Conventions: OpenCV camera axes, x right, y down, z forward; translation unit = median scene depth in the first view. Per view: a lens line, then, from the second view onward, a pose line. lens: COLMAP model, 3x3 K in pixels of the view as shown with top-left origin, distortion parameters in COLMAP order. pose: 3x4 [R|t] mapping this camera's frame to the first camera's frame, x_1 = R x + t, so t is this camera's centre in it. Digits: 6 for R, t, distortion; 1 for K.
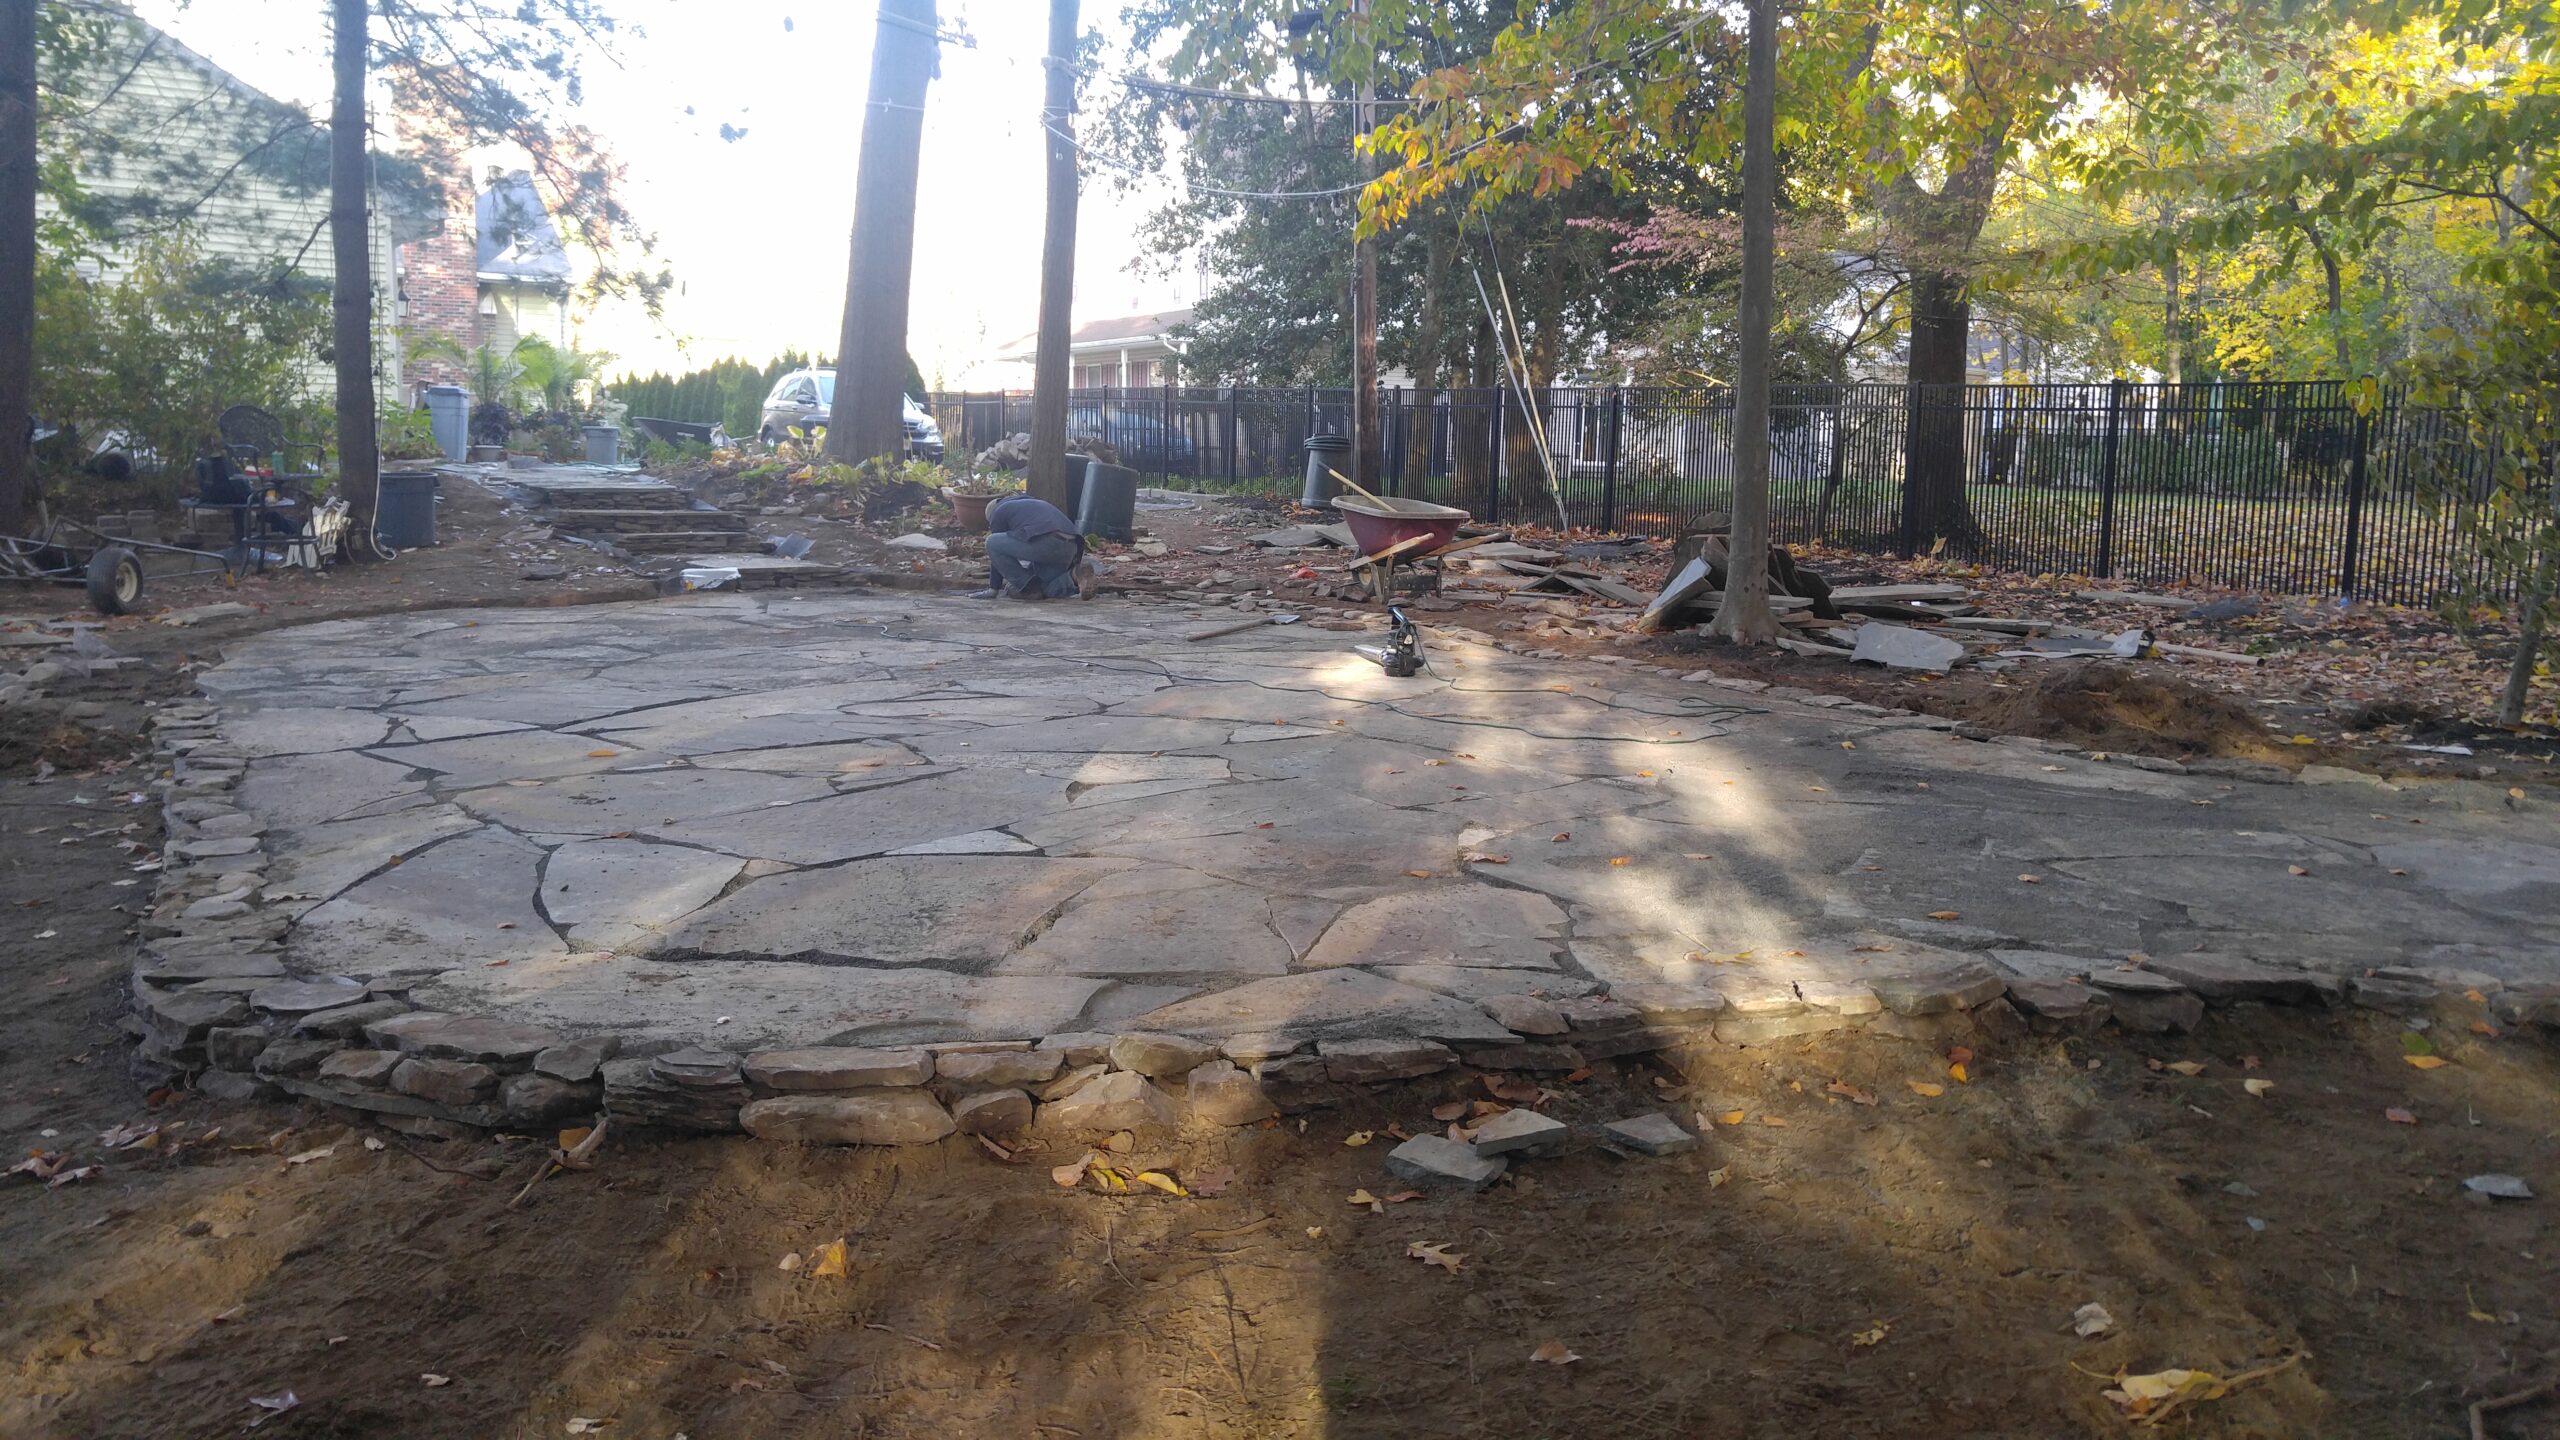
lens RADIAL K [[2146.5, 0, 1280.0], [0, 2146.5, 720.0], [0, 0, 1]] dist [-0.220991, 0.454367]
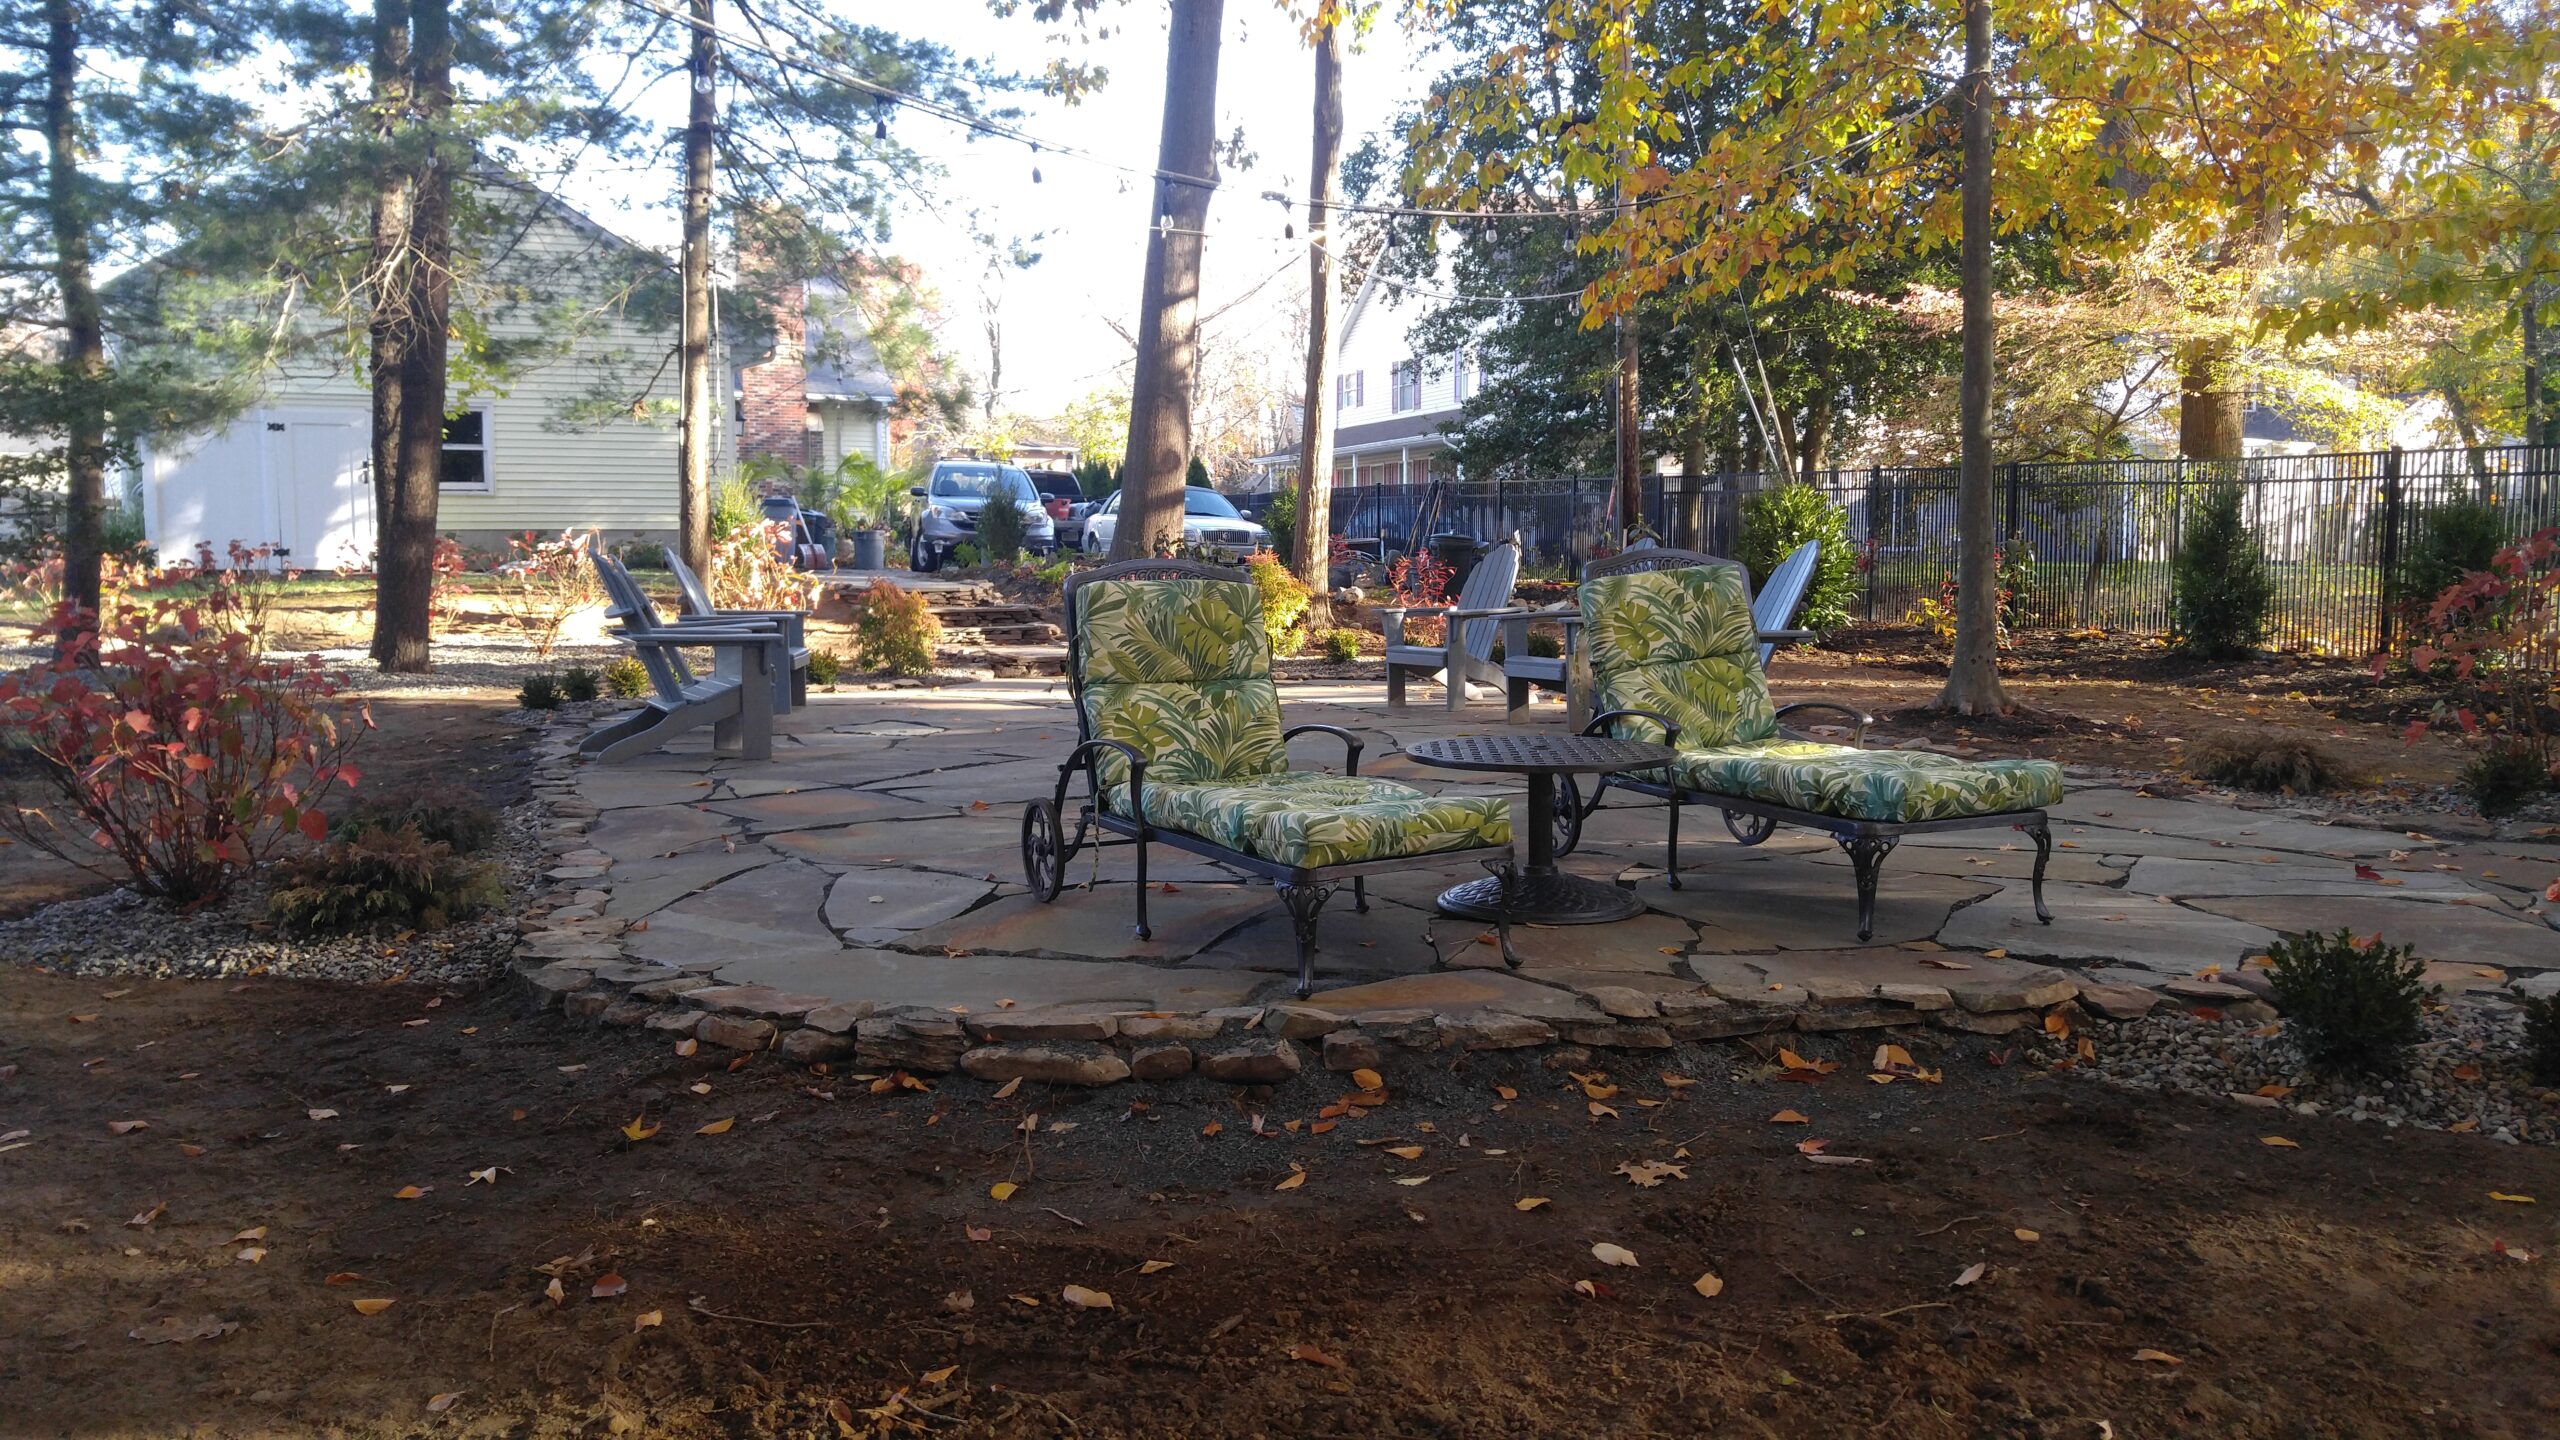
lens RADIAL K [[2240.7, 0, 1280.0], [0, 2240.7, 720.0], [0, 0, 1]] dist [-0.016731, -0.001342]
pose [[0.985867, -0.013581, -0.166980, 0.062450], [0.005331, 0.998747, -0.049758, 0.019516], [0.167446, 0.048165, 0.984704, -0.118508]]
